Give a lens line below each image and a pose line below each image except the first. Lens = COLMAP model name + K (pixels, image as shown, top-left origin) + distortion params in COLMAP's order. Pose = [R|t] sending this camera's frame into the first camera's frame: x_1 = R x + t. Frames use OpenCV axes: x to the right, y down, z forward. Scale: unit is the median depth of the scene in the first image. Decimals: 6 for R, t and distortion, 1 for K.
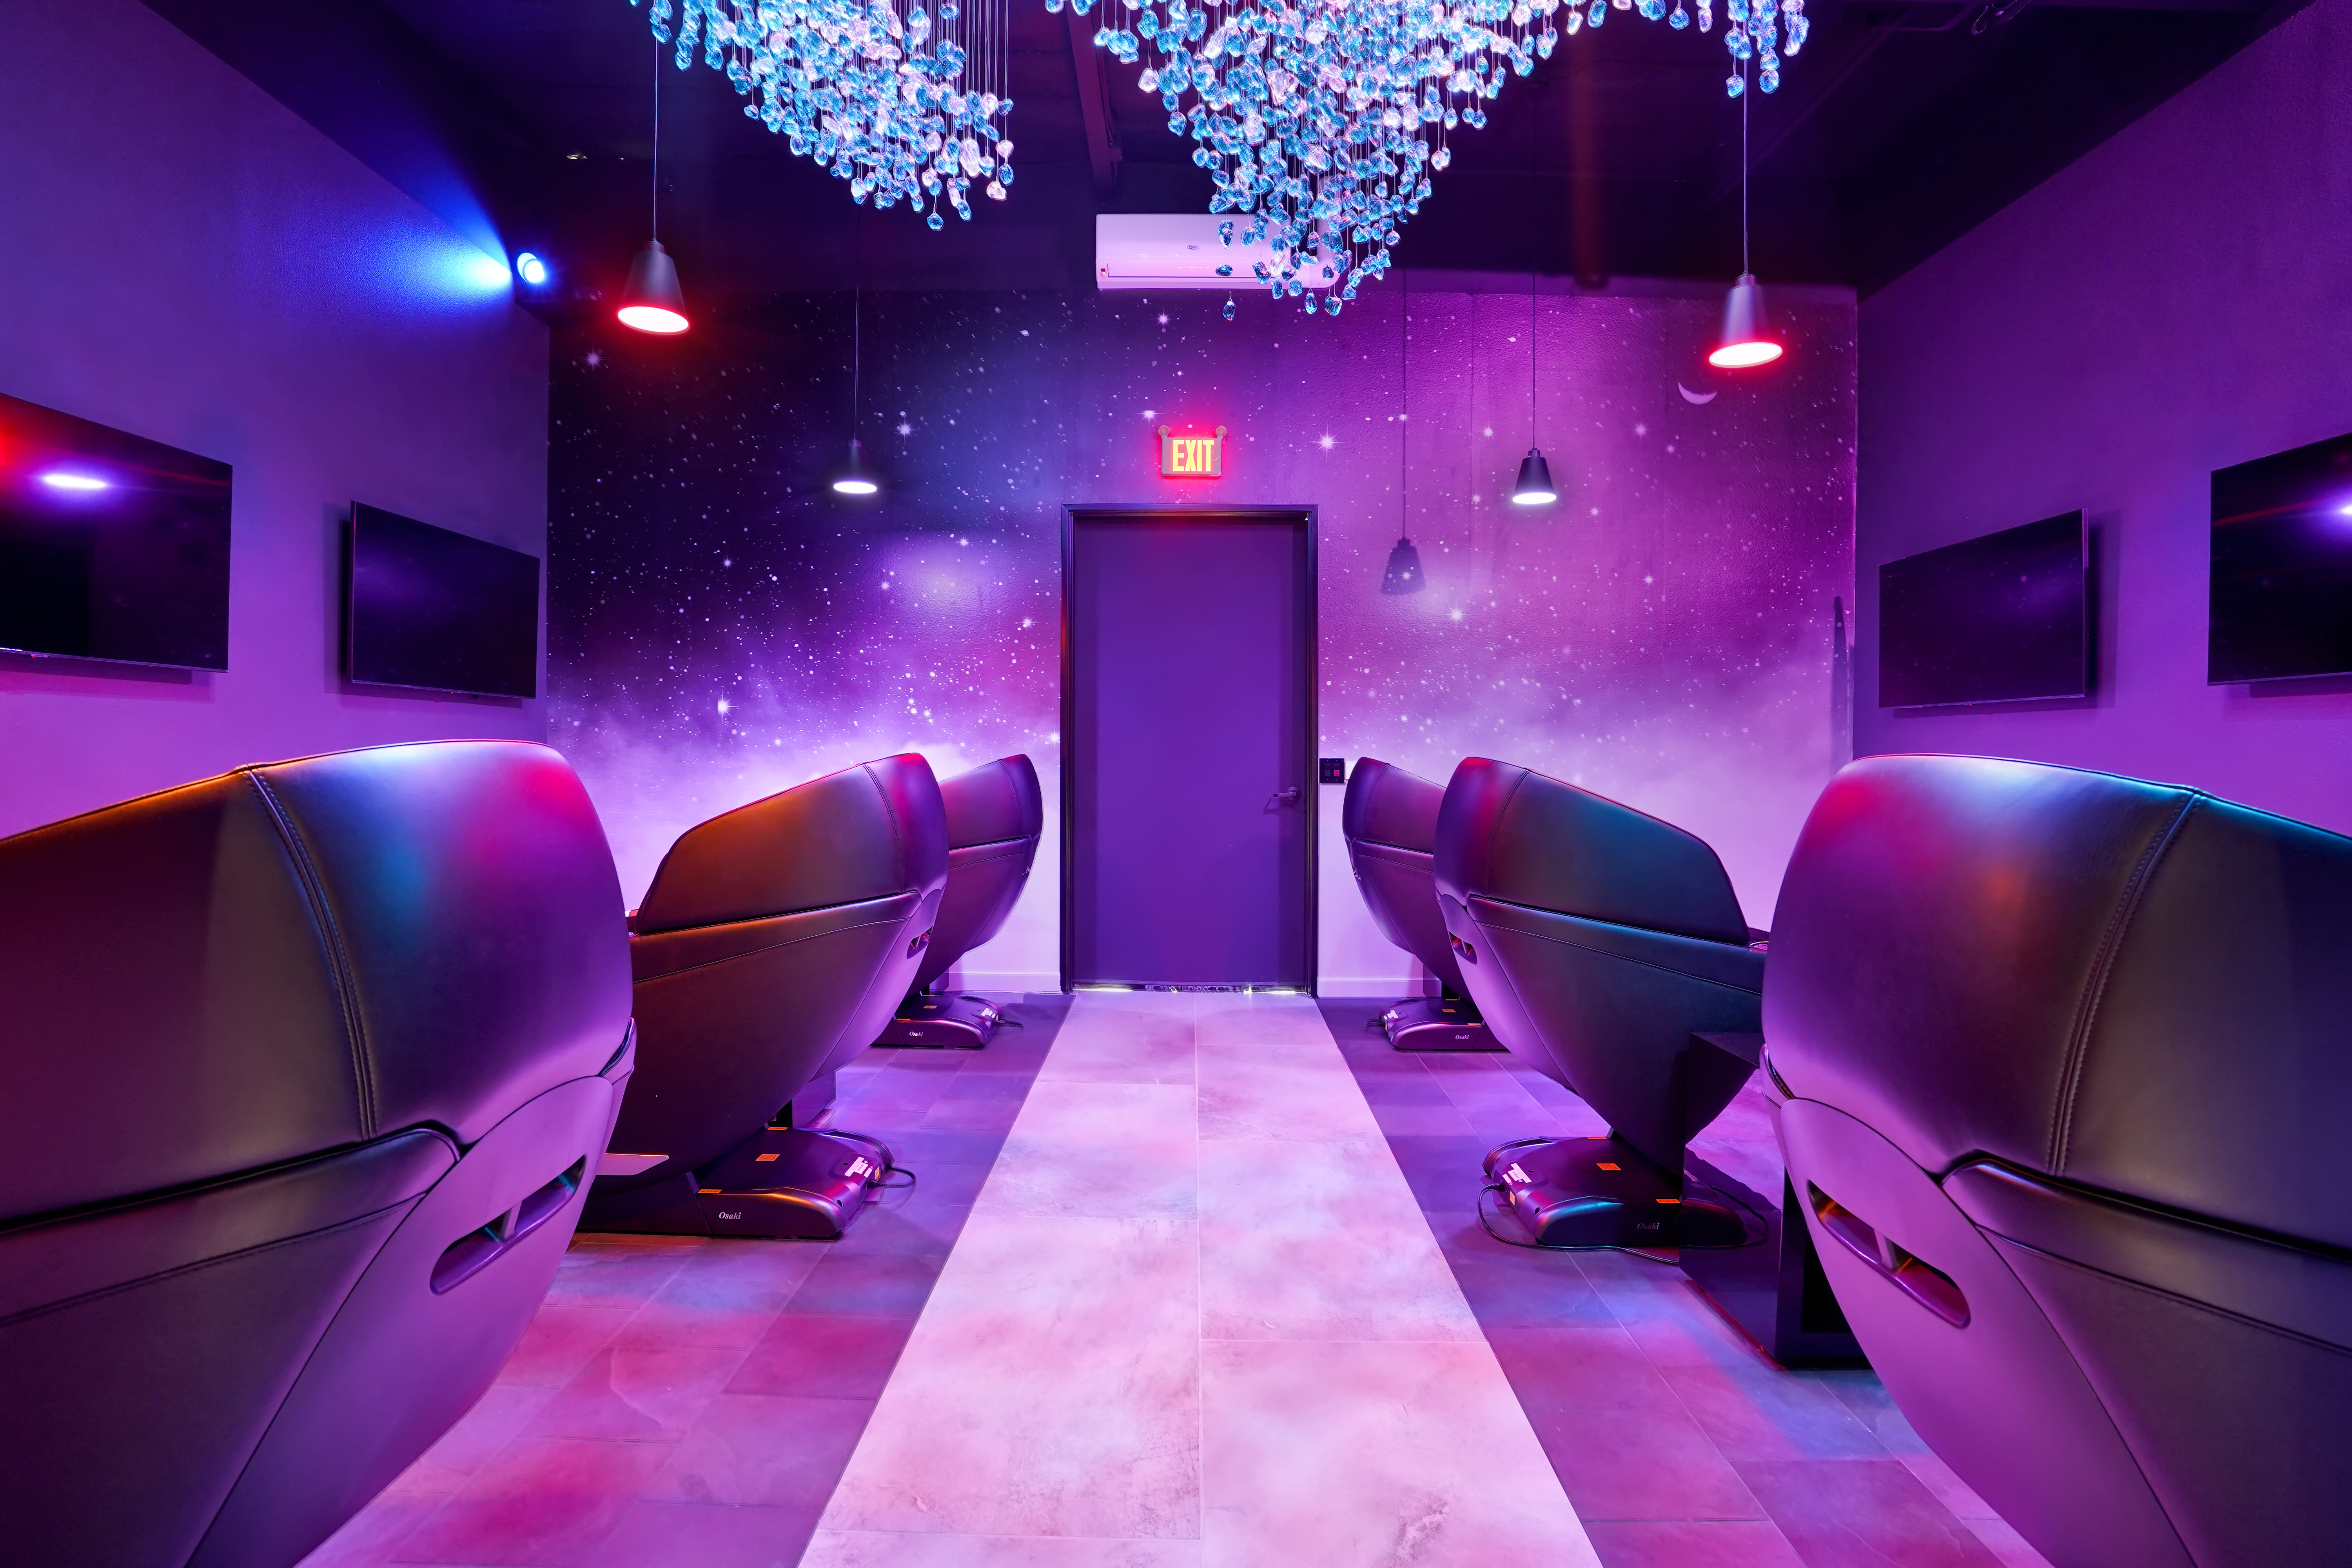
lens RADIAL K [[1165.1, 0, 1192.9], [0, 1165.1, 773.4], [0, 0, 1]] dist [-0.068076, 0.050398]
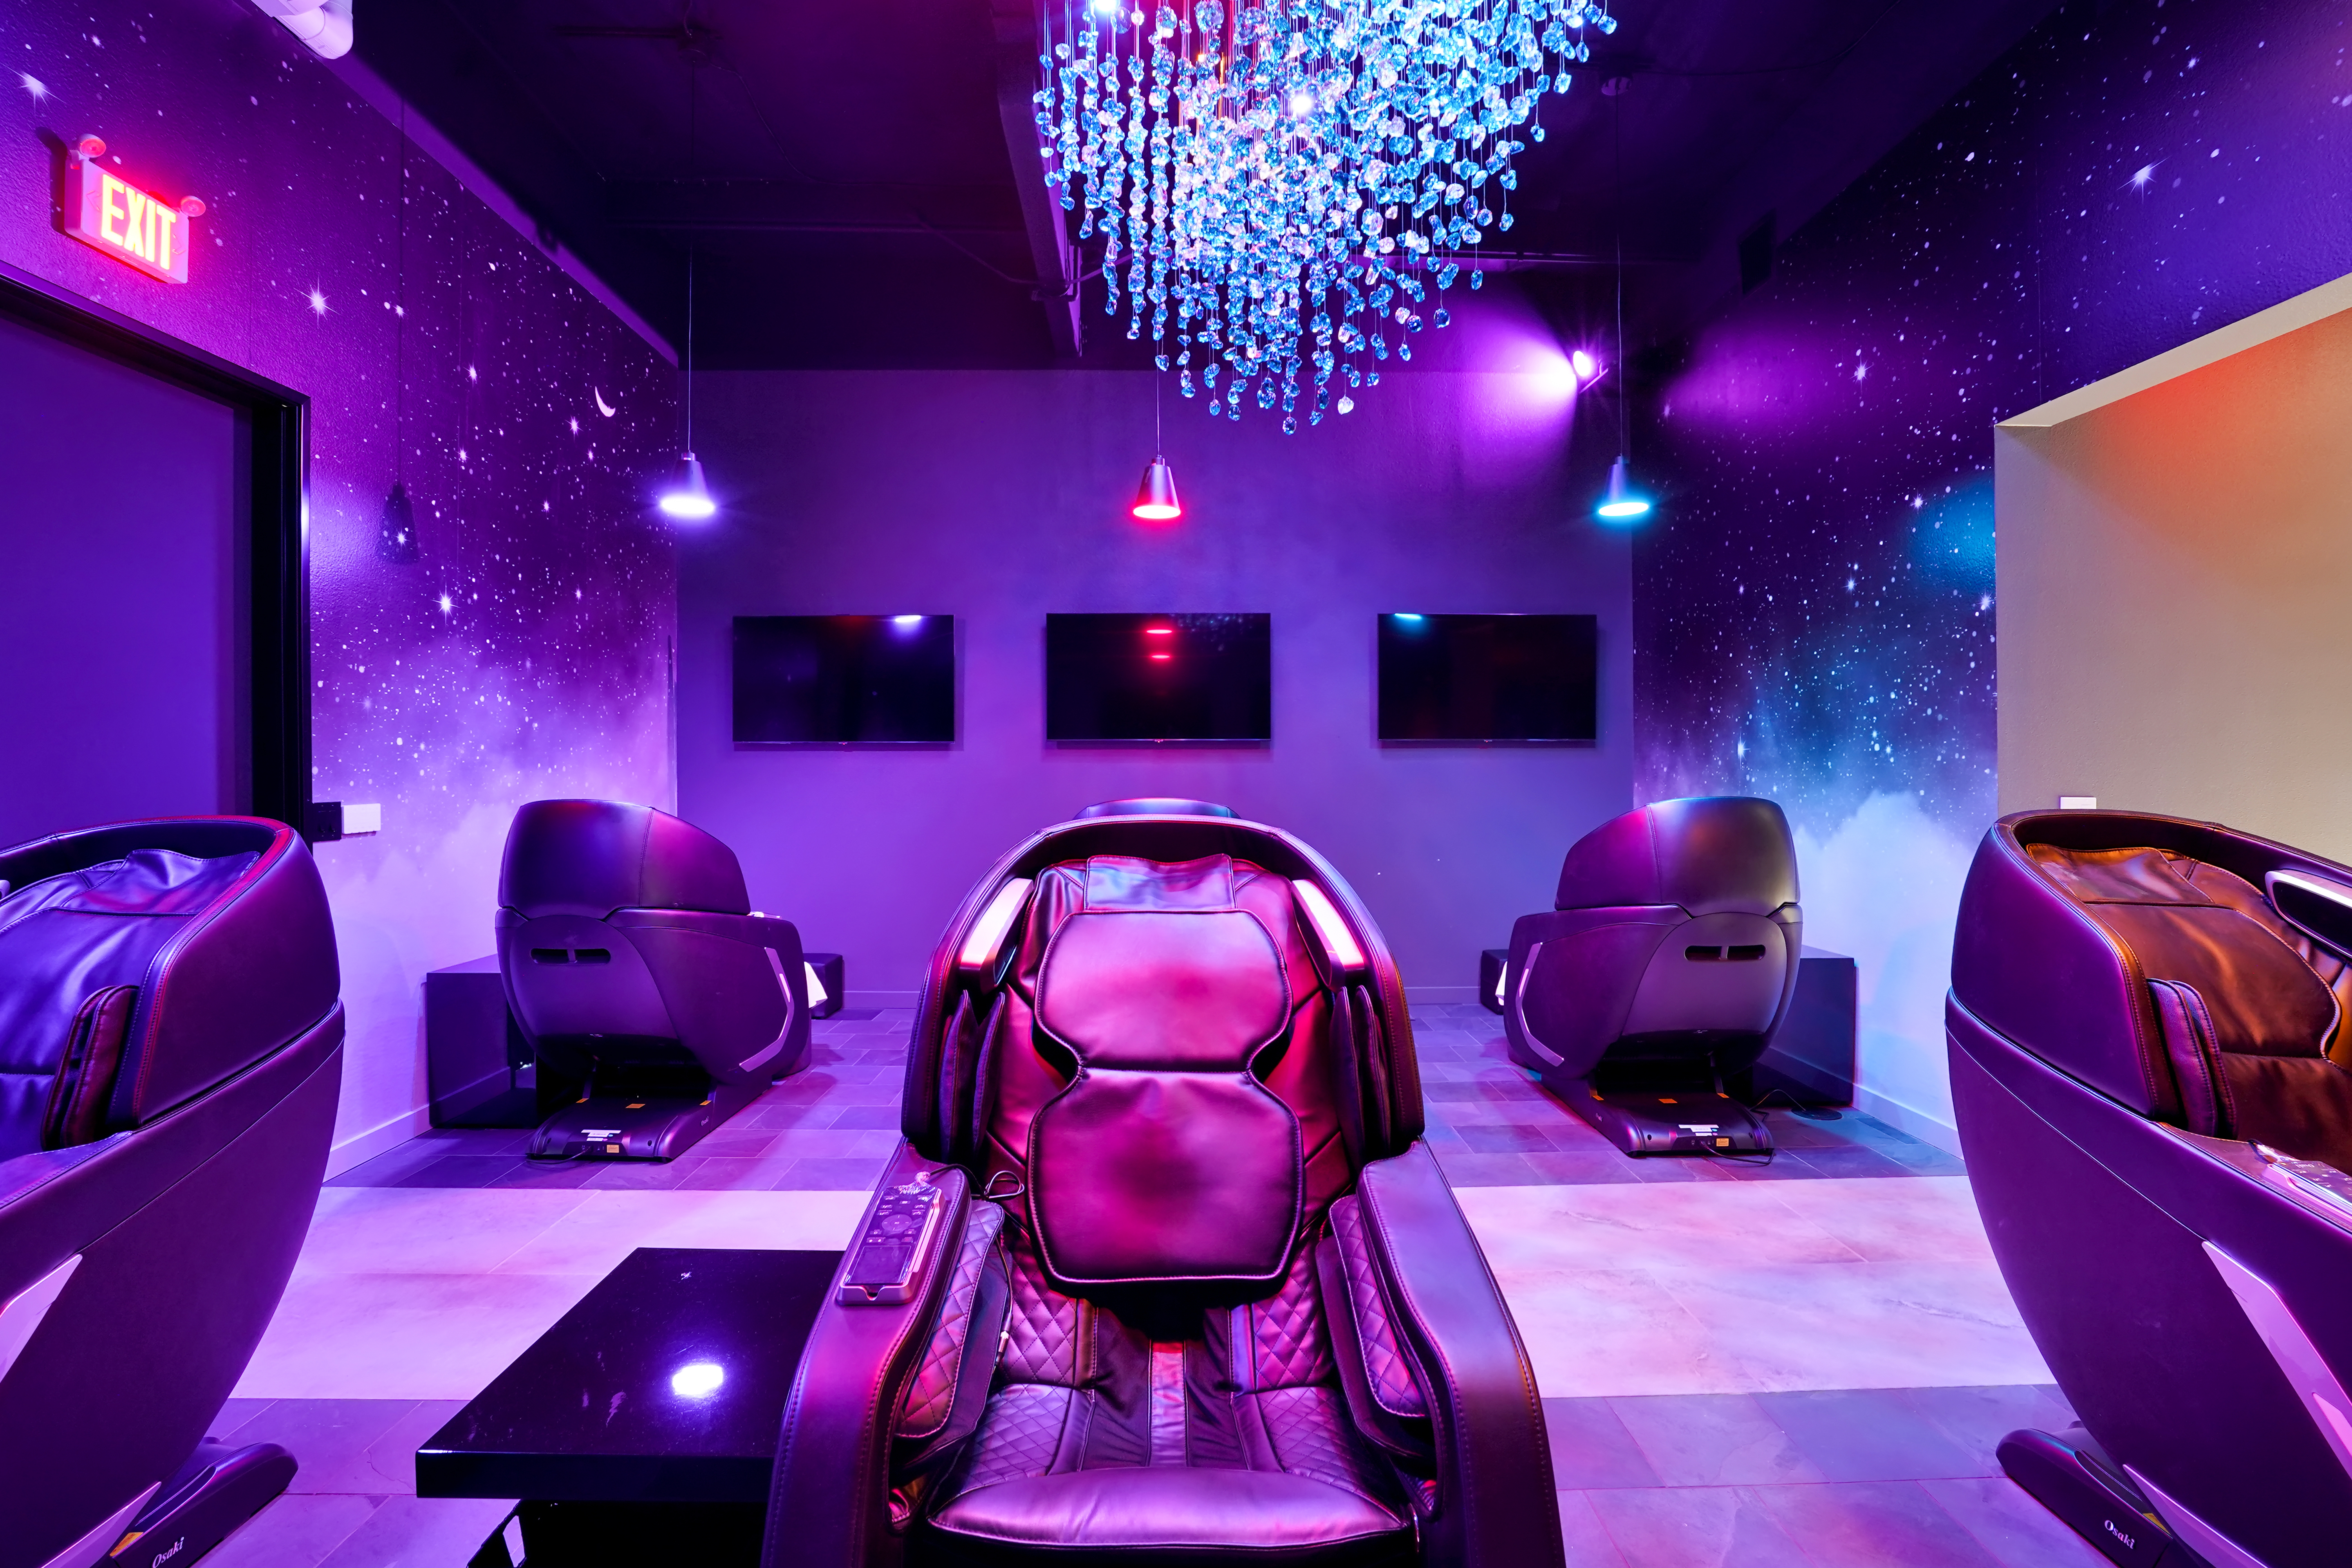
lens RADIAL K [[1164.9, 0, 1192.9], [0, 1164.9, 773.4], [0, 0, 1]] dist [-0.068076, 0.050398]
pose [[-0.030600, -0.008761, 0.999493, -0.521623], [0.027199, 0.999584, 0.009594, -0.021795], [-0.999162, 0.027479, -0.030349, 0.547539]]
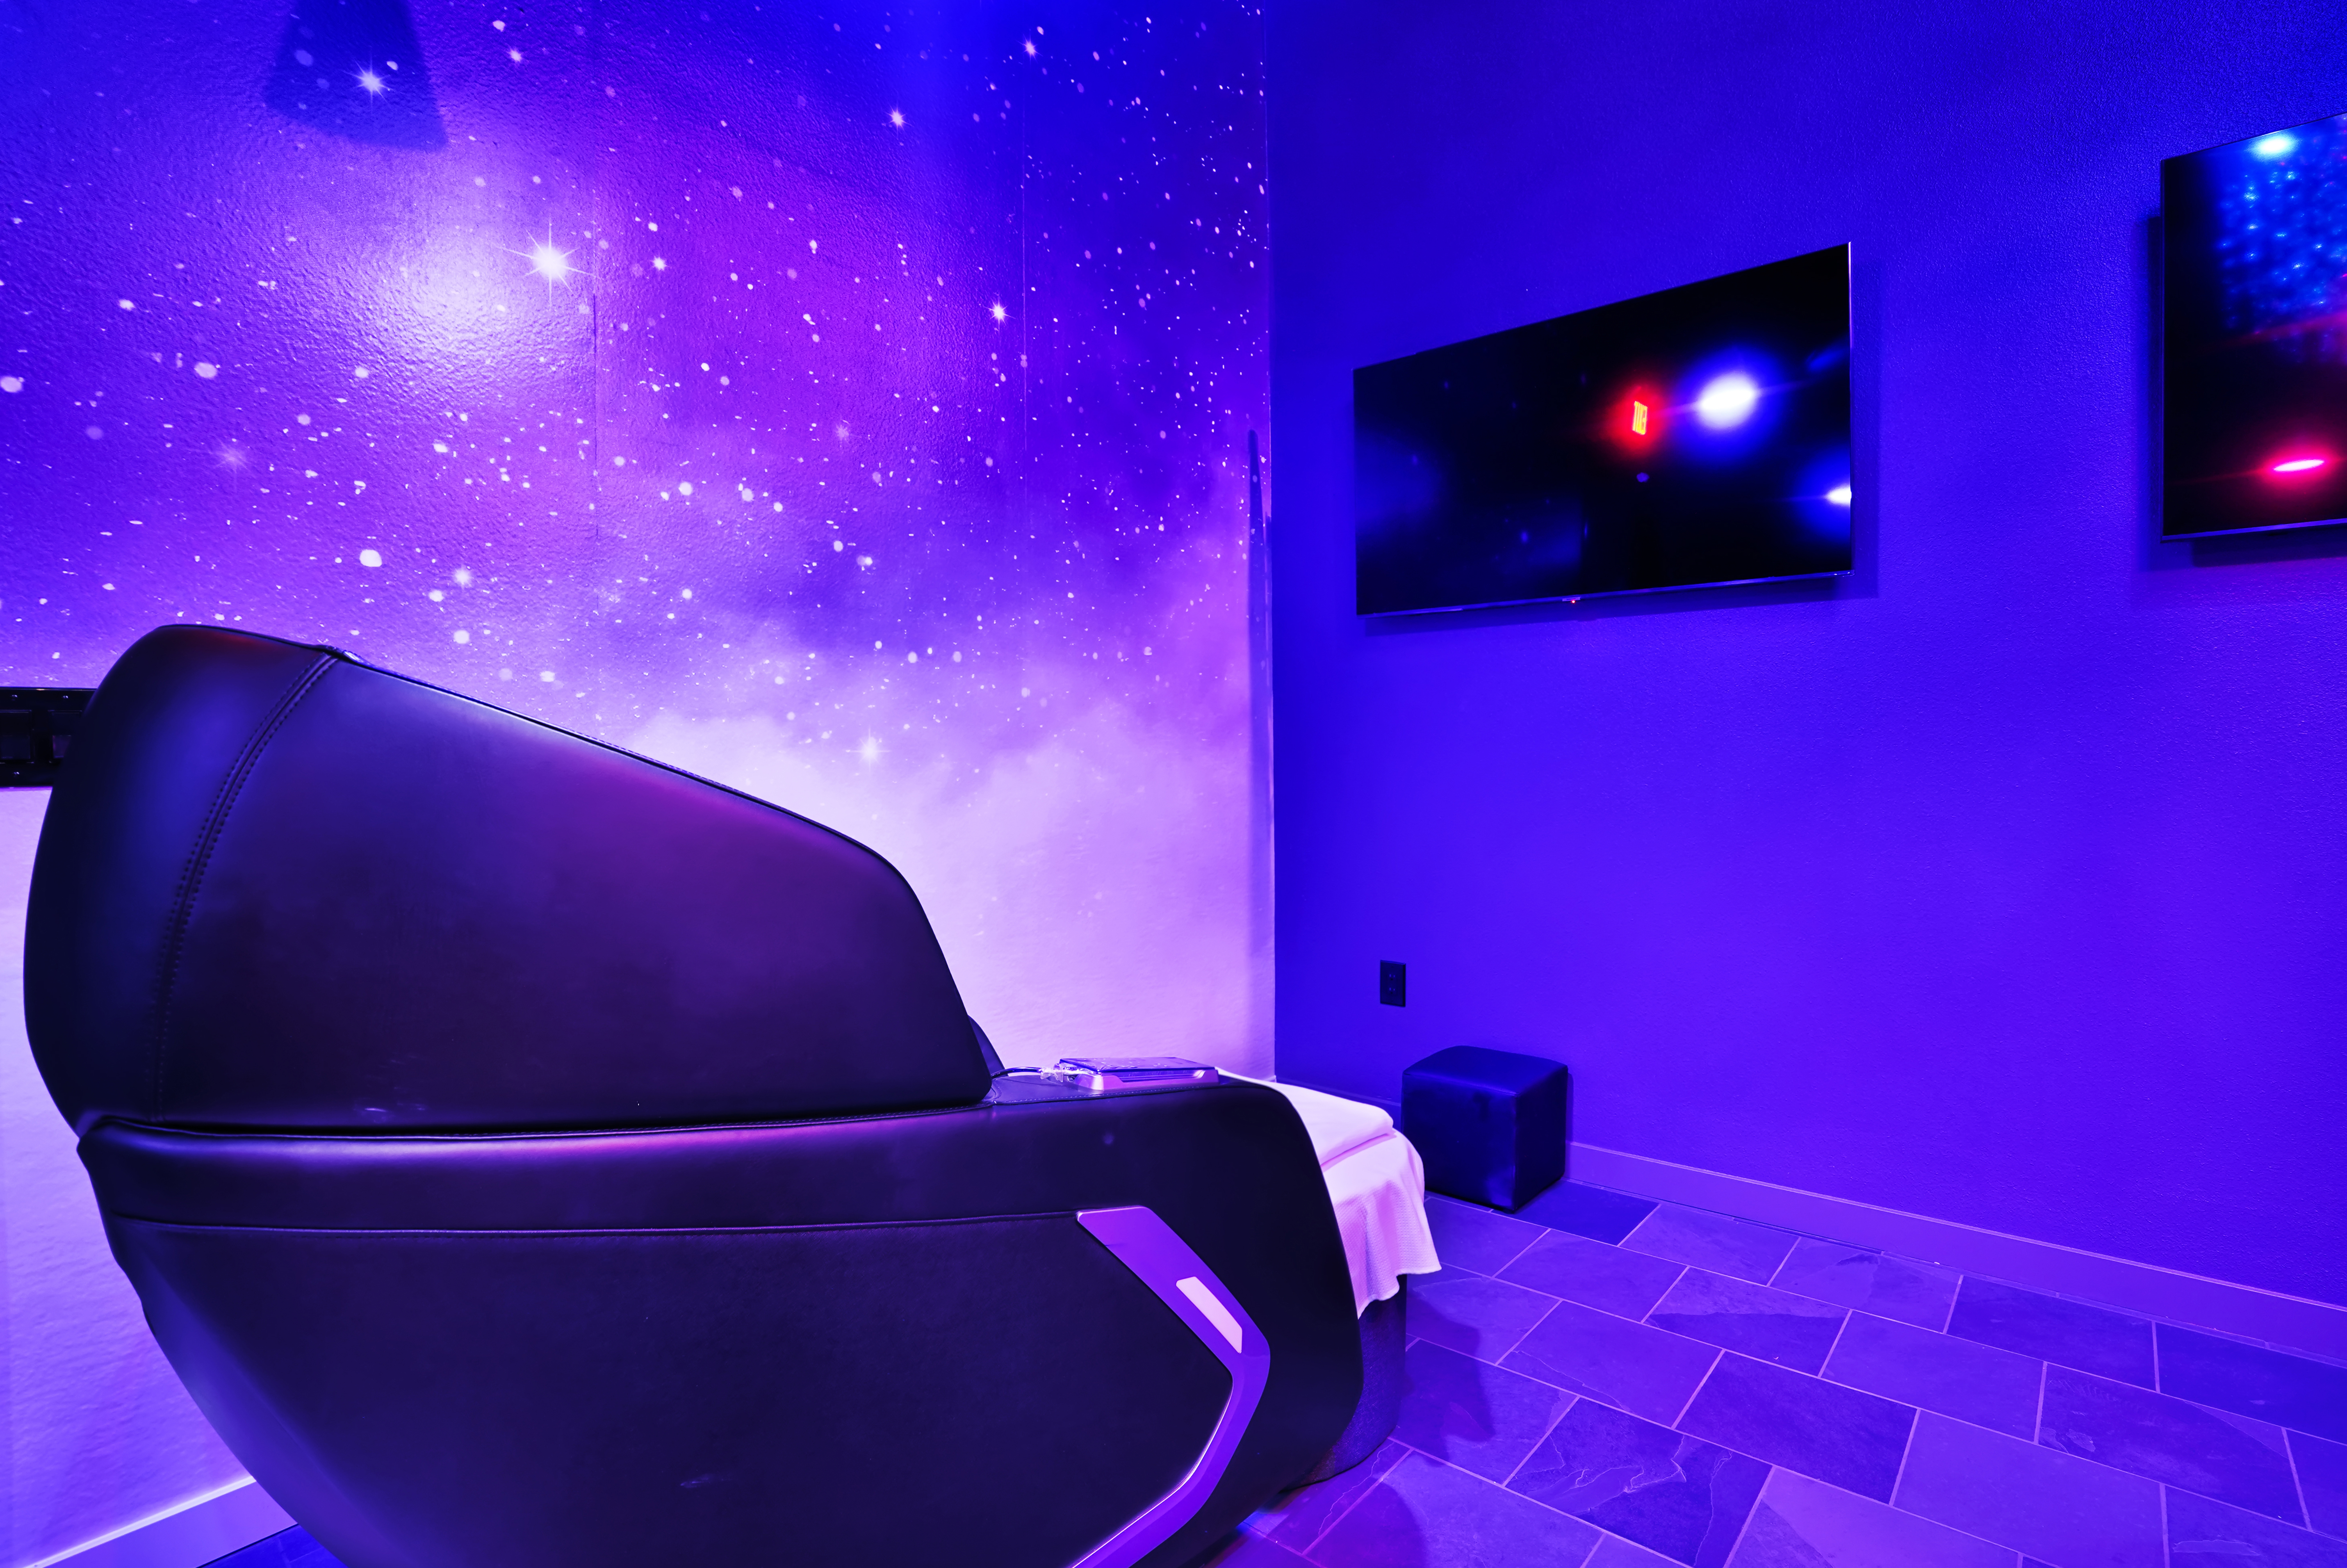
lens RADIAL K [[1112.2, 0, 1176.8], [0, 1112.2, 771.1], [0, 0, 1]] dist [-0.093390, 0.041965]
pose [[0.643840, -0.030443, 0.764555, 0.104598], [0.033289, 0.999377, 0.011760, 0.010900], [-0.764436, 0.017880, 0.644452, 0.670190]]
